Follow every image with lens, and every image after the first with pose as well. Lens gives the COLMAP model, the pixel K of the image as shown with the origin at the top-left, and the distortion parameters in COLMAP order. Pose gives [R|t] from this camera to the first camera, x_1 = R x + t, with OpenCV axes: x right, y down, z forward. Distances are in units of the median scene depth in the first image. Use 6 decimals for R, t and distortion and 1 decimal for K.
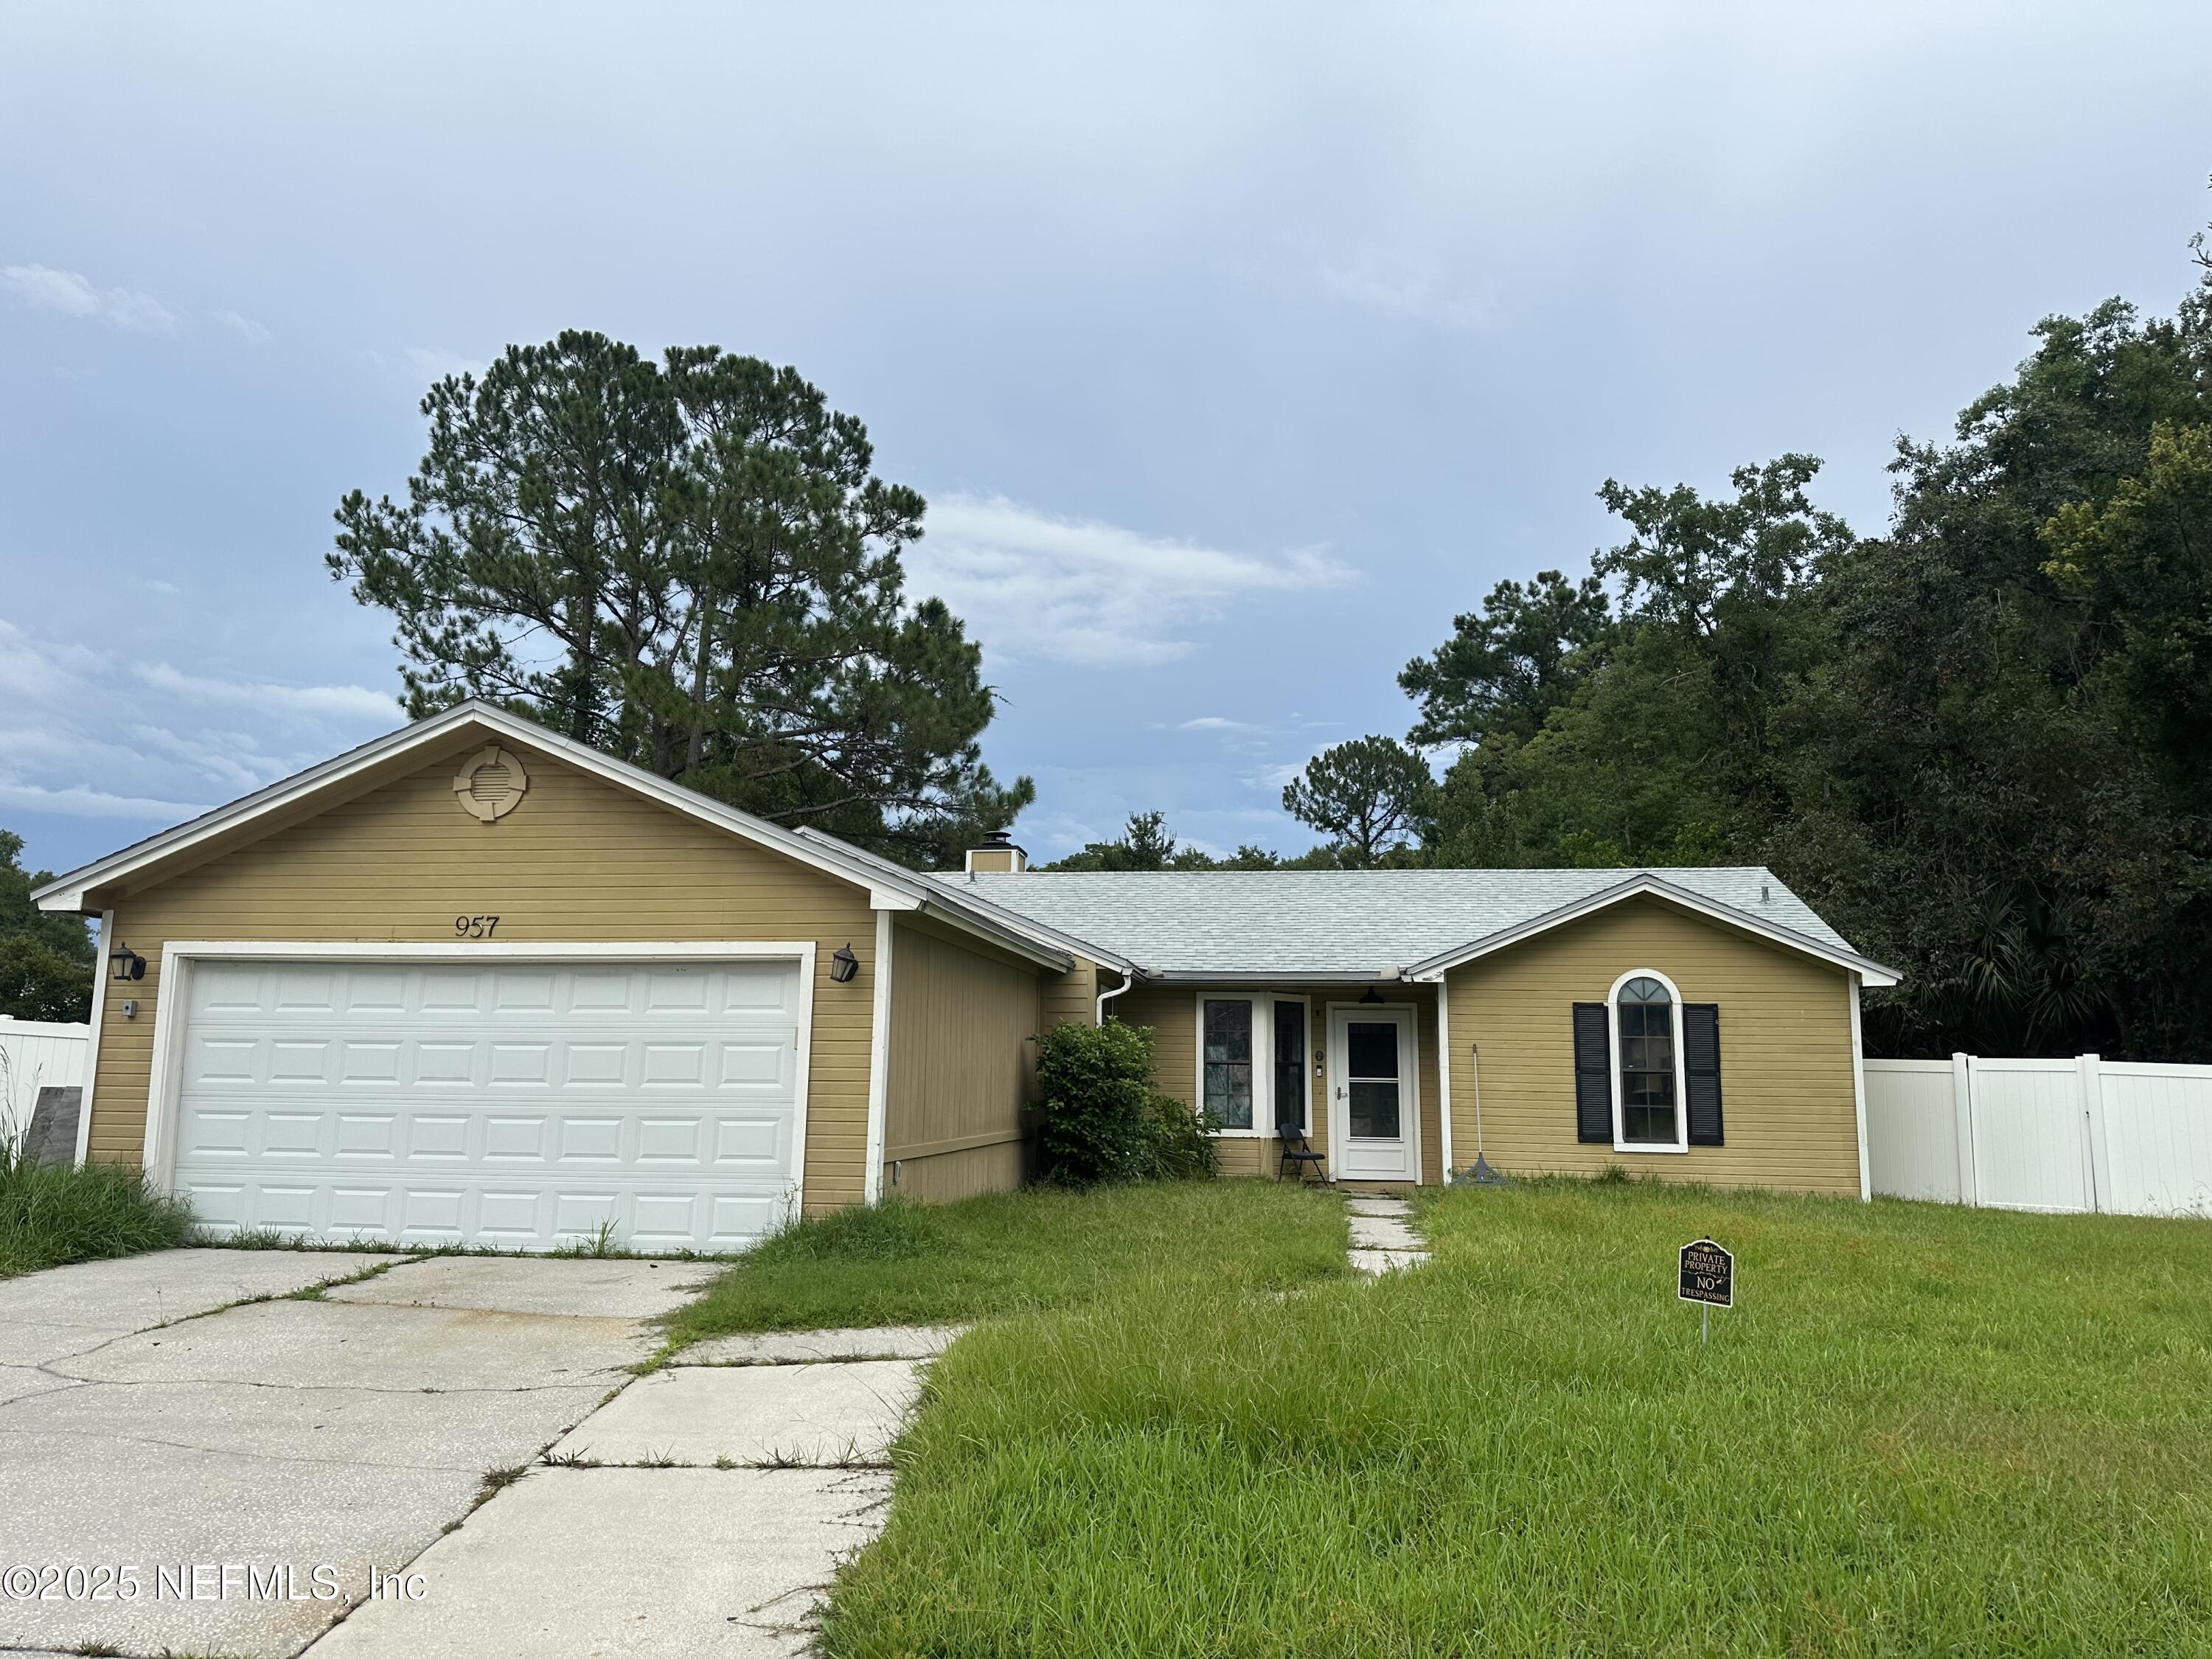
lens RADIAL K [[1523.9, 0, 1108.9], [0, 1523.9, 853.0], [0, 0, 1]] dist [0.058984, -0.054118]
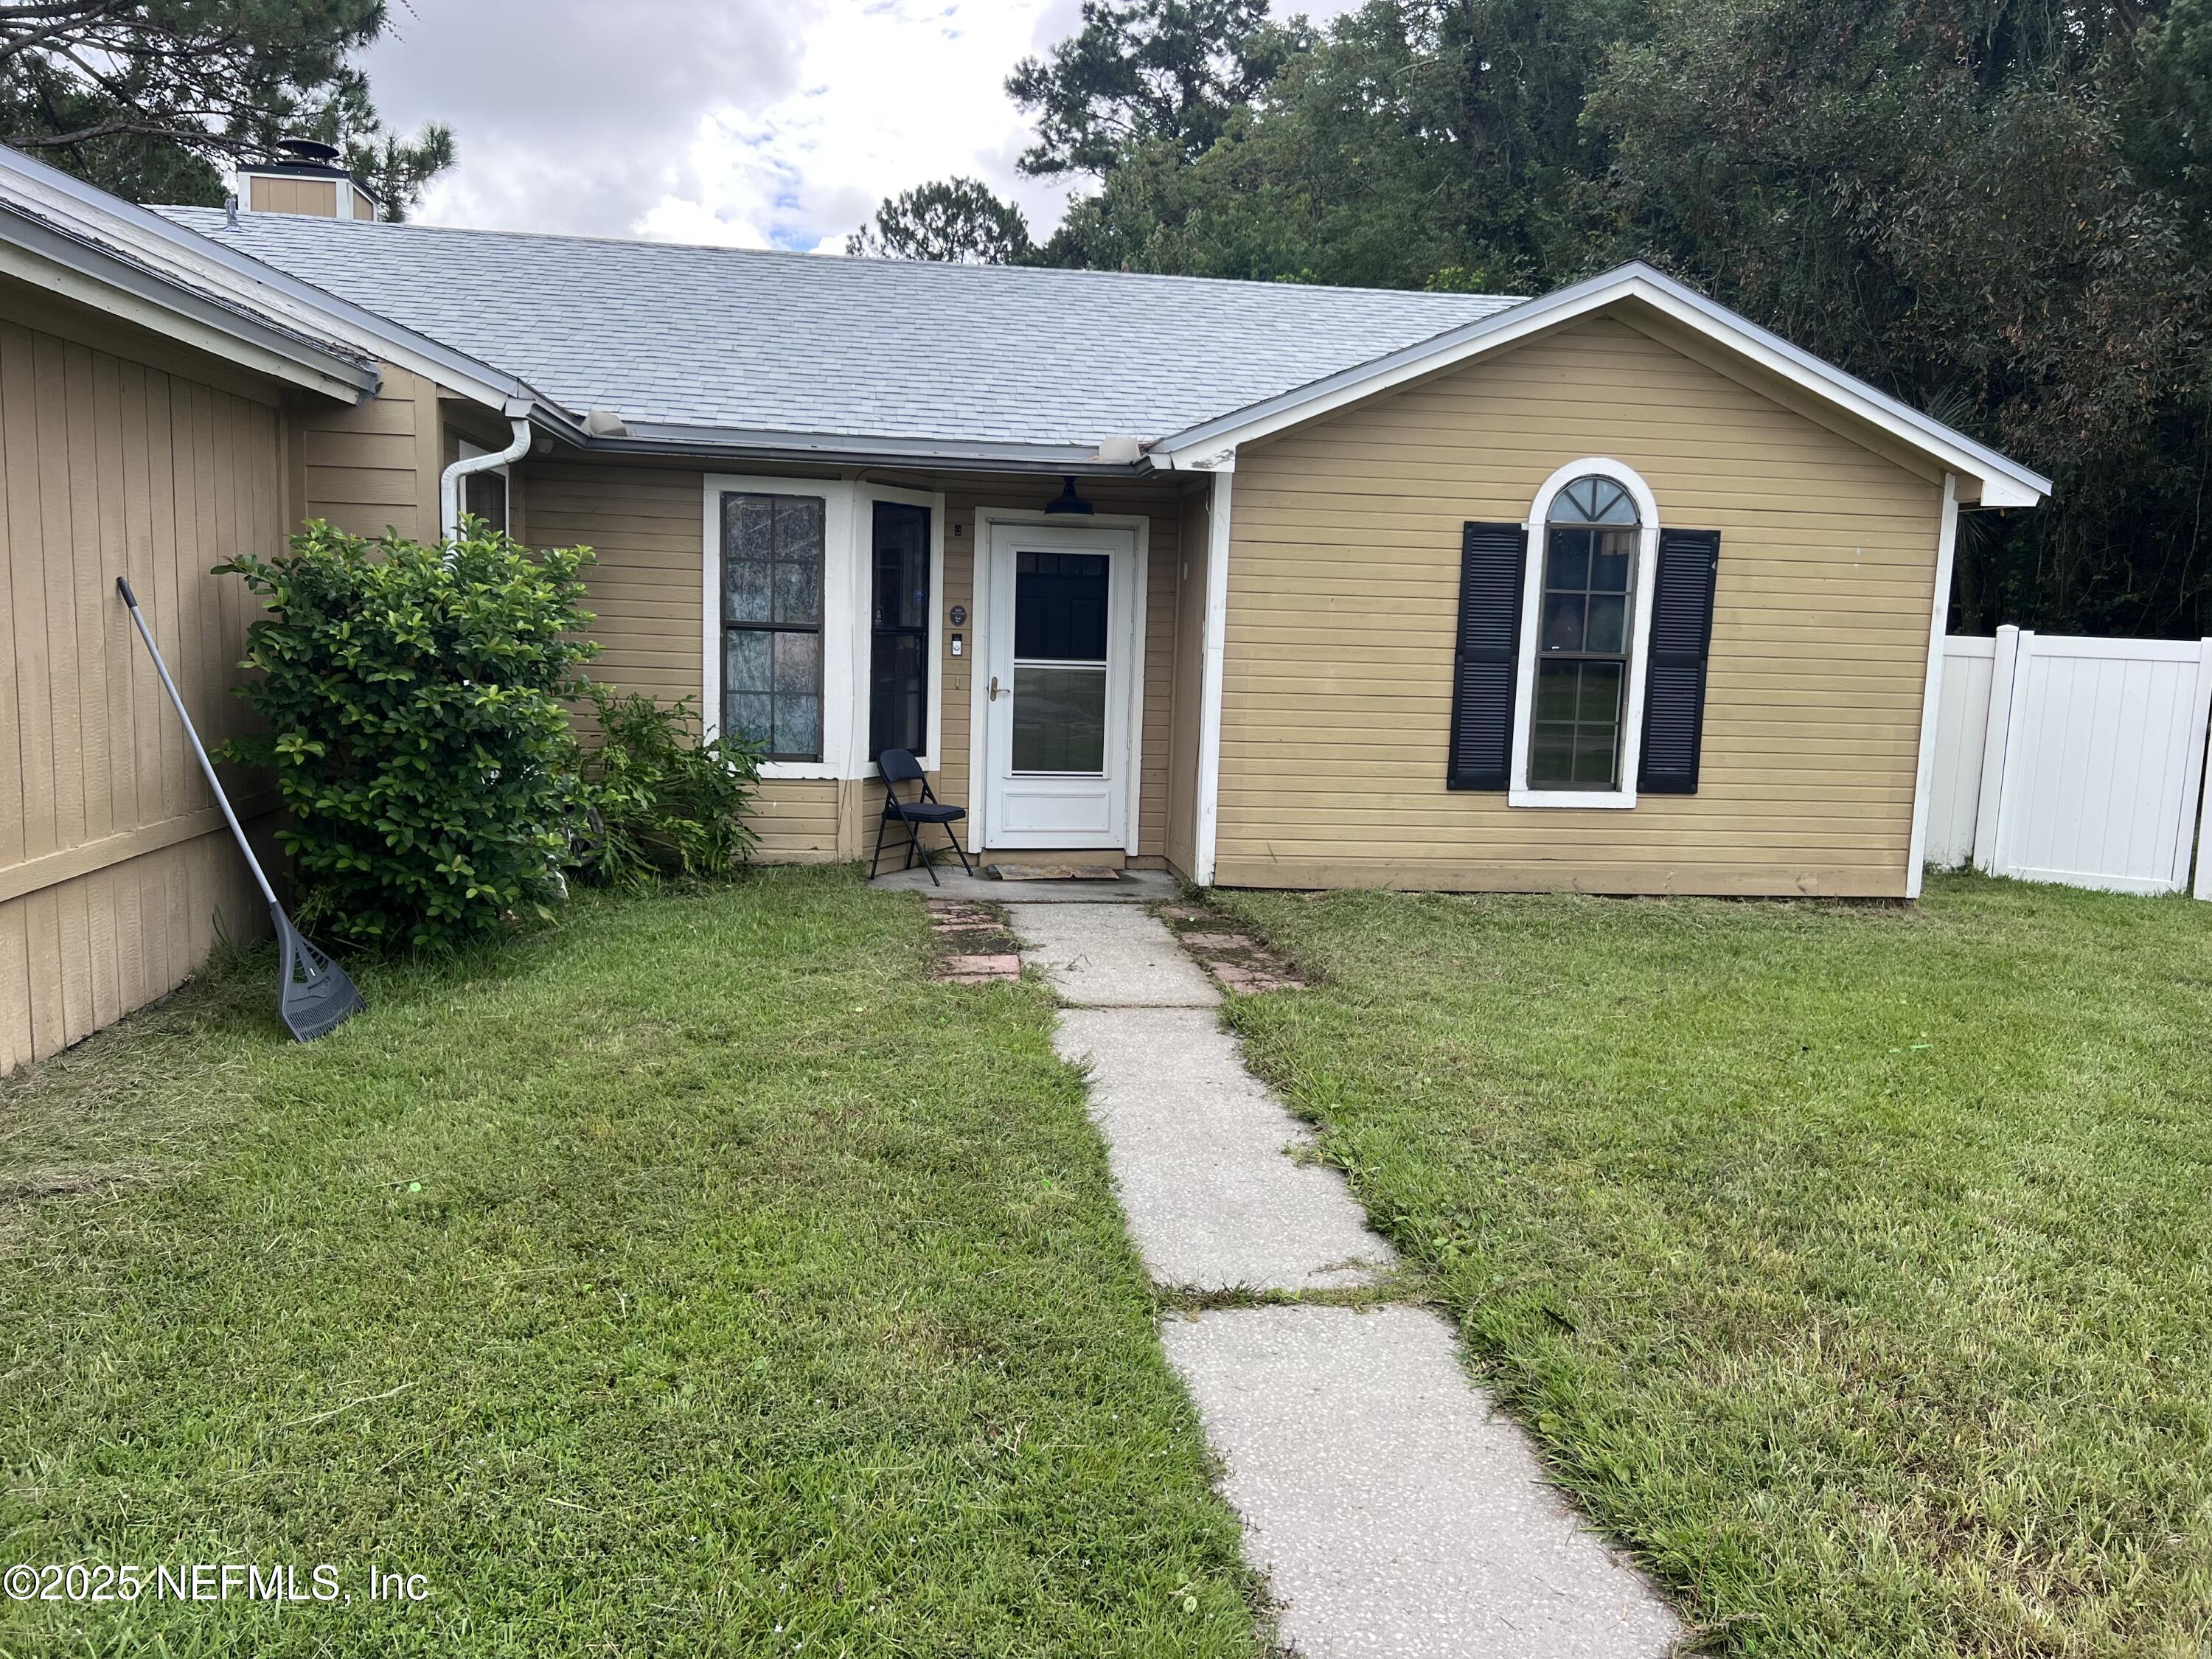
lens RADIAL K [[1654.8, 0, 1124.4], [0, 1654.8, 815.6], [0, 0, 1]] dist [0.046527, -0.054318]
pose [[0.959774, -0.015058, 0.280370, 0.037322], [-0.061757, 0.962785, 0.263118, 0.051127], [-0.273898, -0.269849, 0.923126, 0.473424]]
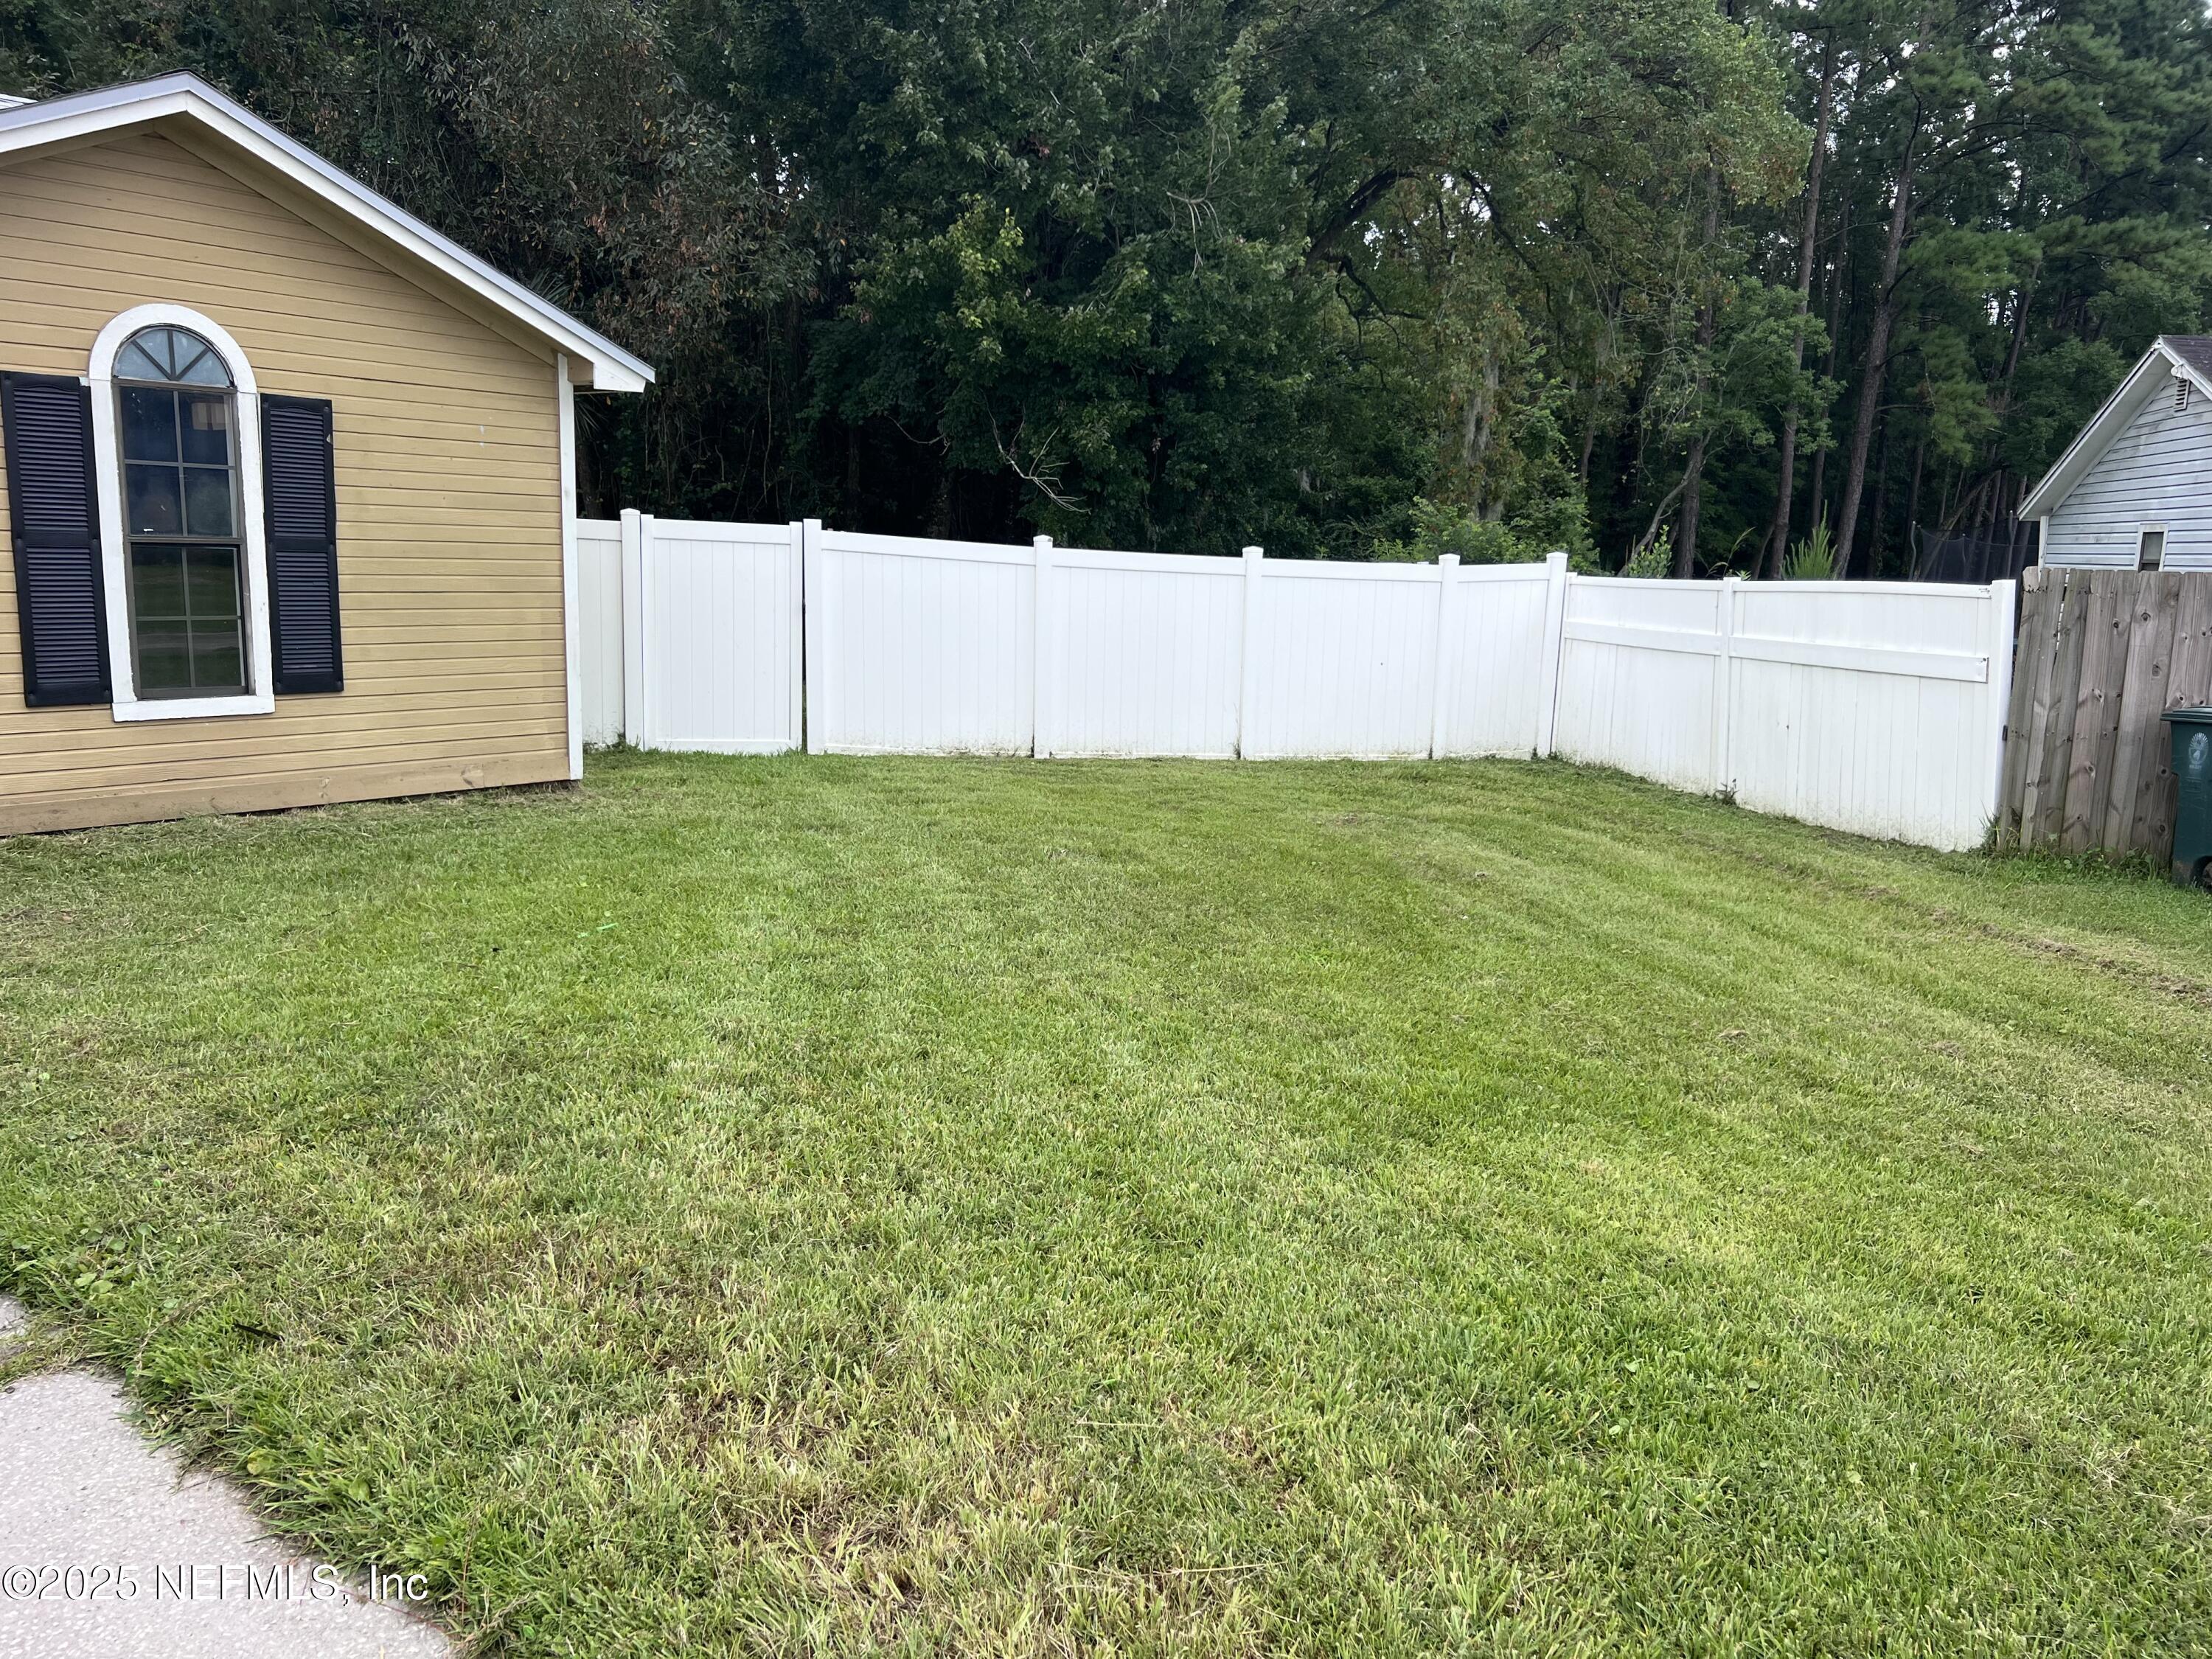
lens RADIAL K [[1654.8, 0, 1116.3], [0, 1654.8, 849.1], [0, 0, 1]] dist [0.046527, -0.054318]
pose [[0.495474, -0.154139, 0.854837, 0.049167], [-0.152072, 0.953537, 0.260080, 0.055296], [-0.855207, -0.258860, 0.449013, 0.490492]]
